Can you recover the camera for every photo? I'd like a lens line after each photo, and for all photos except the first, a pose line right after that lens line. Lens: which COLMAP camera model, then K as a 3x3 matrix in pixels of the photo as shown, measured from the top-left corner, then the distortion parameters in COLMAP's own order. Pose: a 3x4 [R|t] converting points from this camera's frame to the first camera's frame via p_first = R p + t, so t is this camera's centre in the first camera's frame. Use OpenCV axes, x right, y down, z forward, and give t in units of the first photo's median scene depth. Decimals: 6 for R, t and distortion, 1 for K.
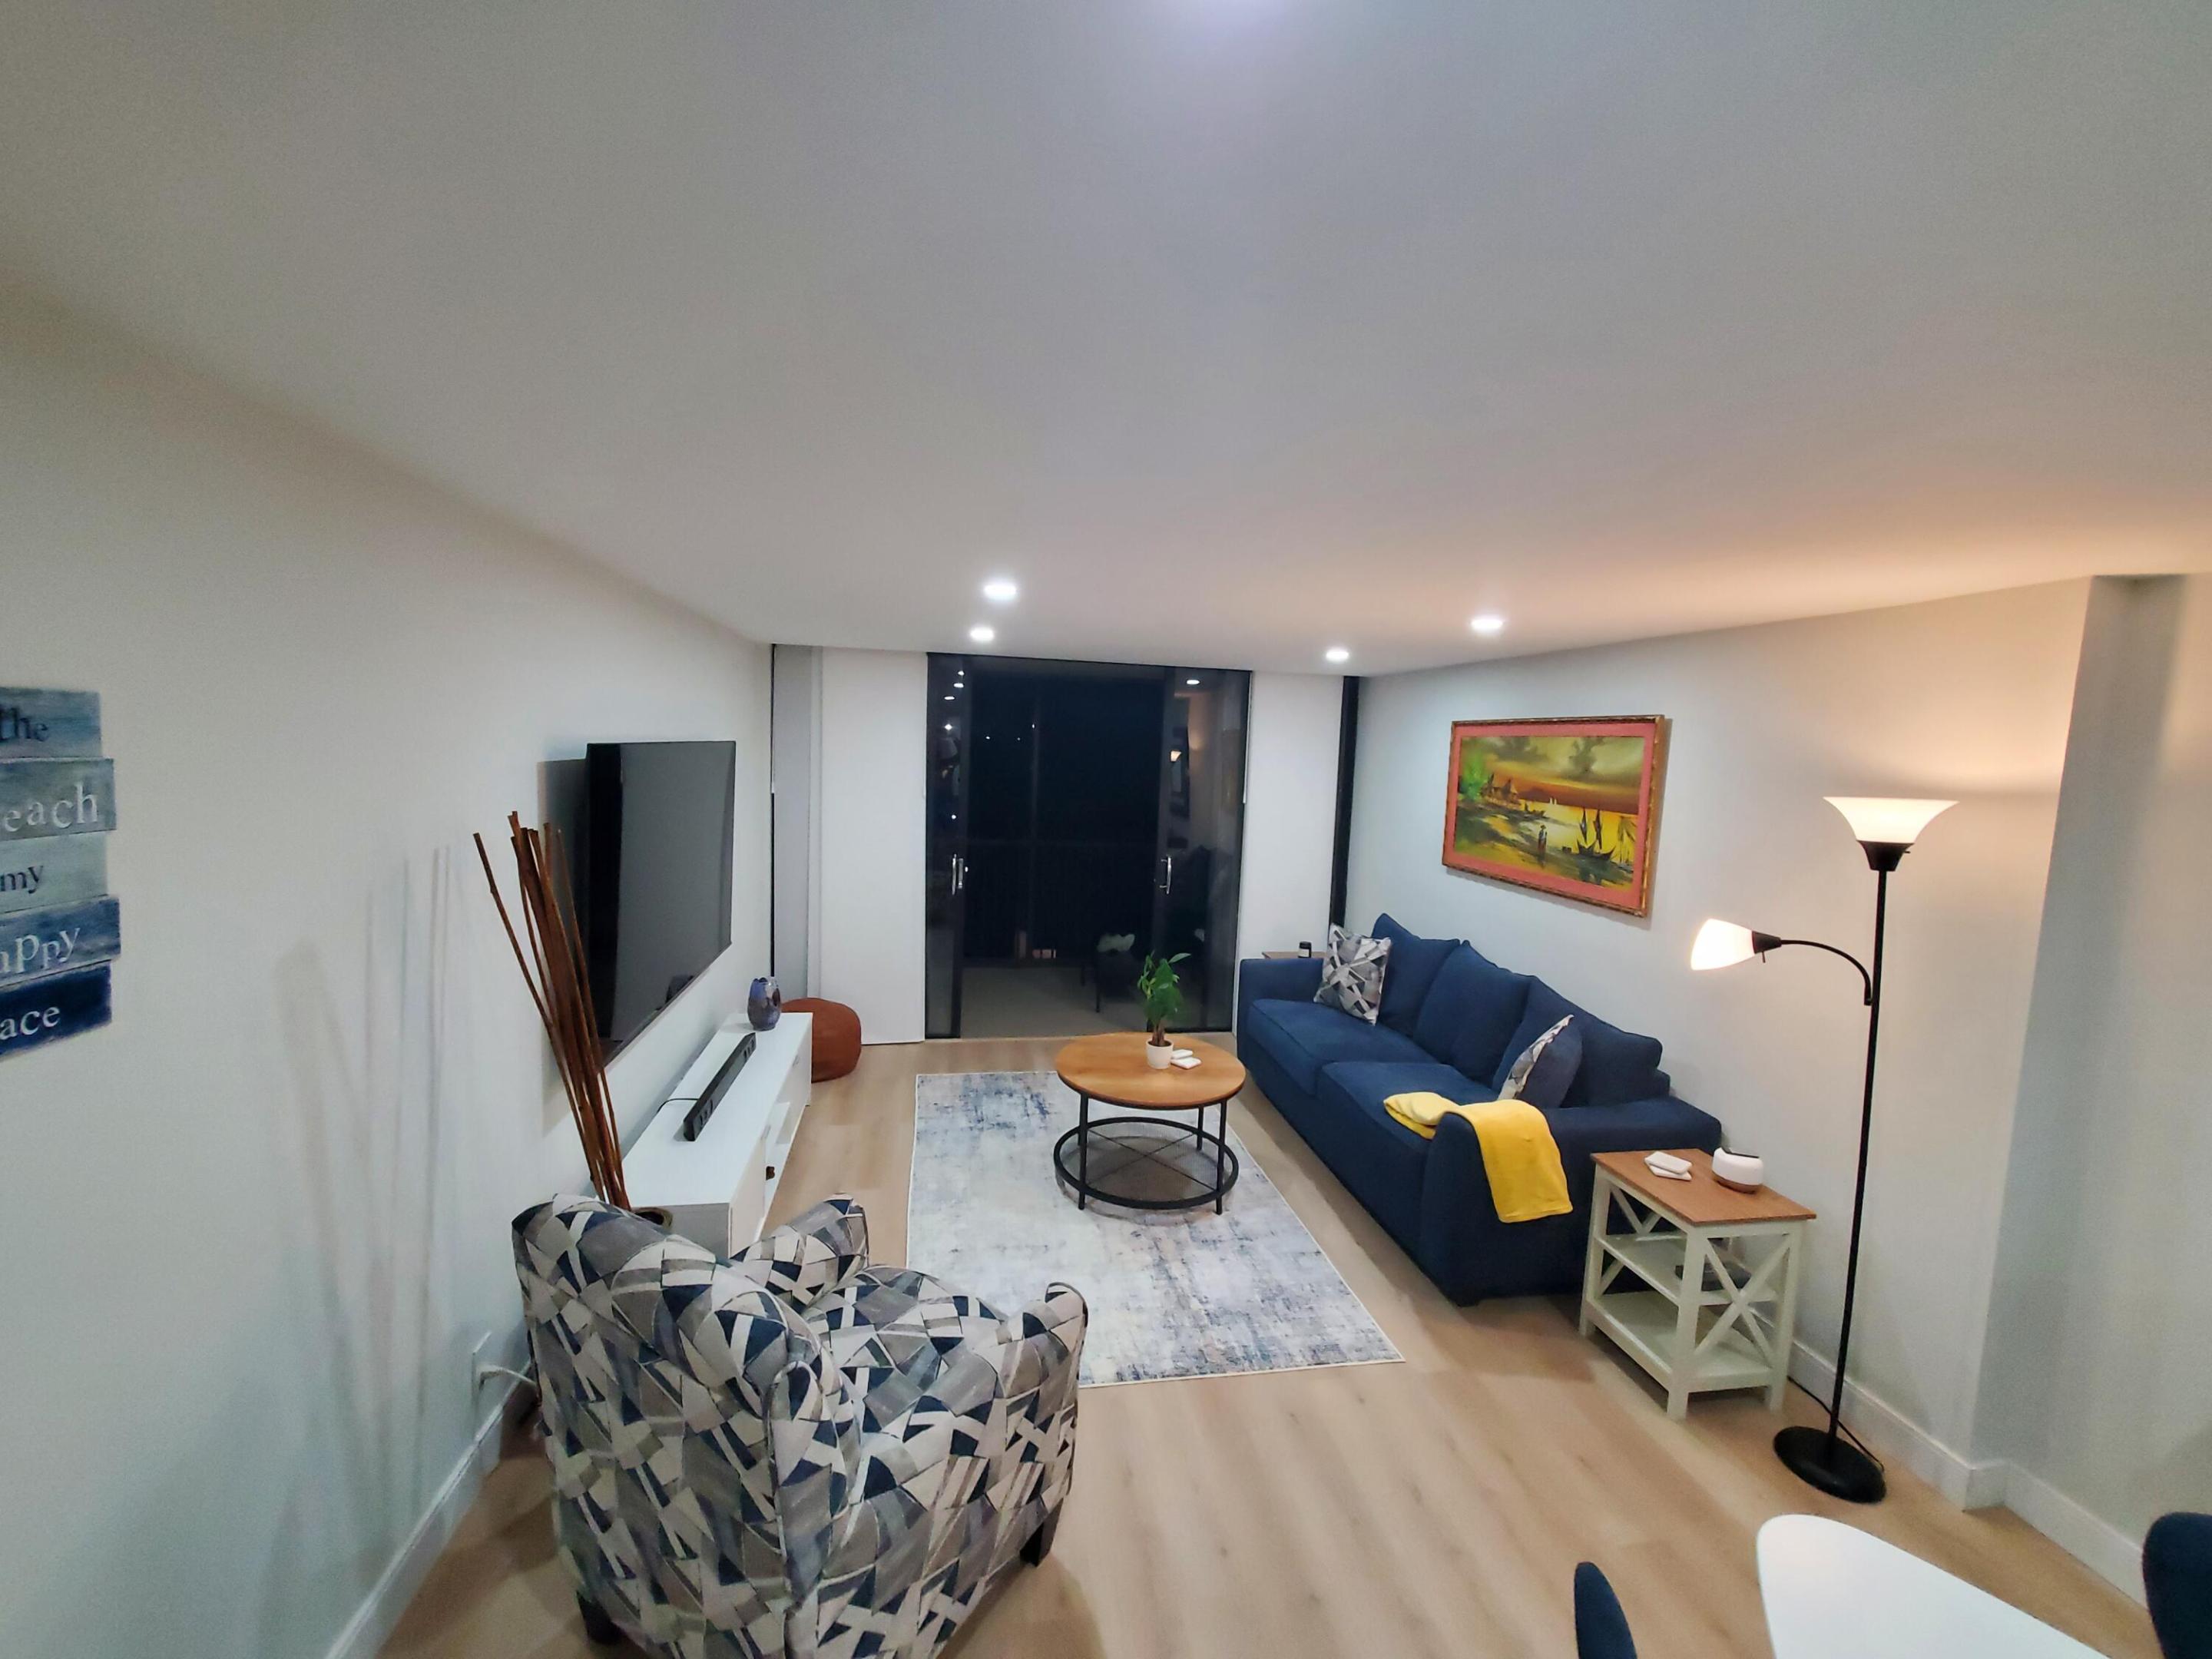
lens RADIAL K [[882.2, 0, 1102.7], [0, 882.2, 819.3], [0, 0, 1]] dist [0.003153, 0.000141]
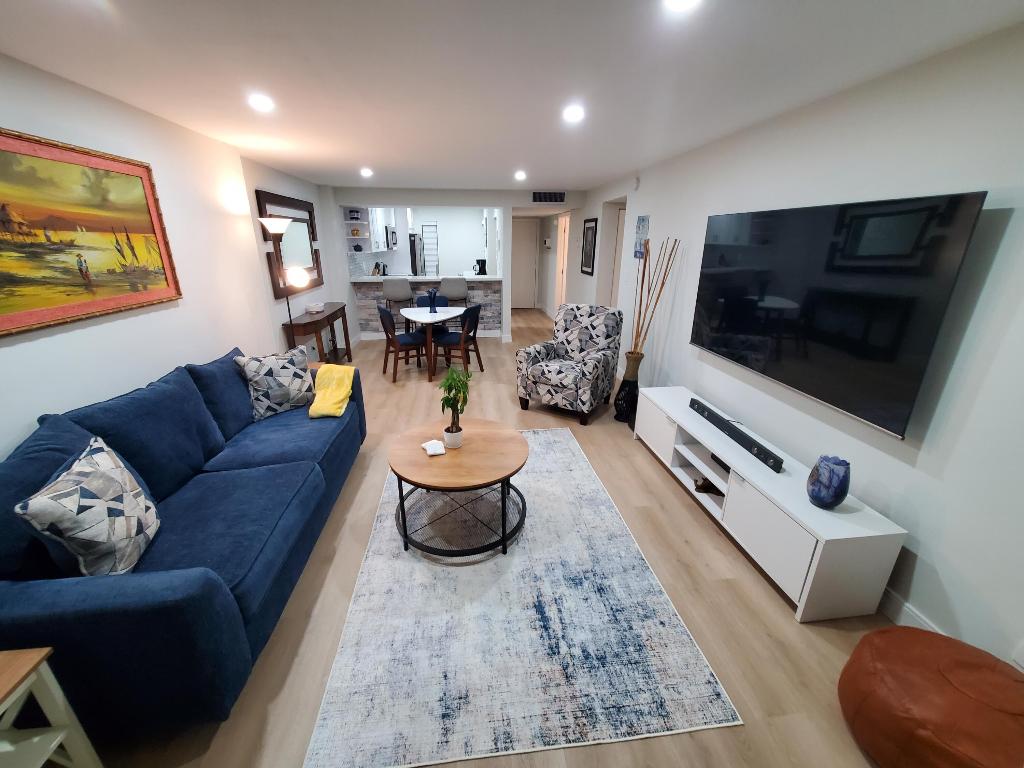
lens RADIAL K [[408.4, 0, 507.4], [0, 408.4, 385.2], [0, 0, 1]] dist [0.003153, 0.000141]
pose [[-0.996898, -0.057438, 0.053806, -0.047957], [-0.029434, 0.906136, 0.421961, -0.073210], [-0.072992, 0.419068, -0.905016, 1.474303]]
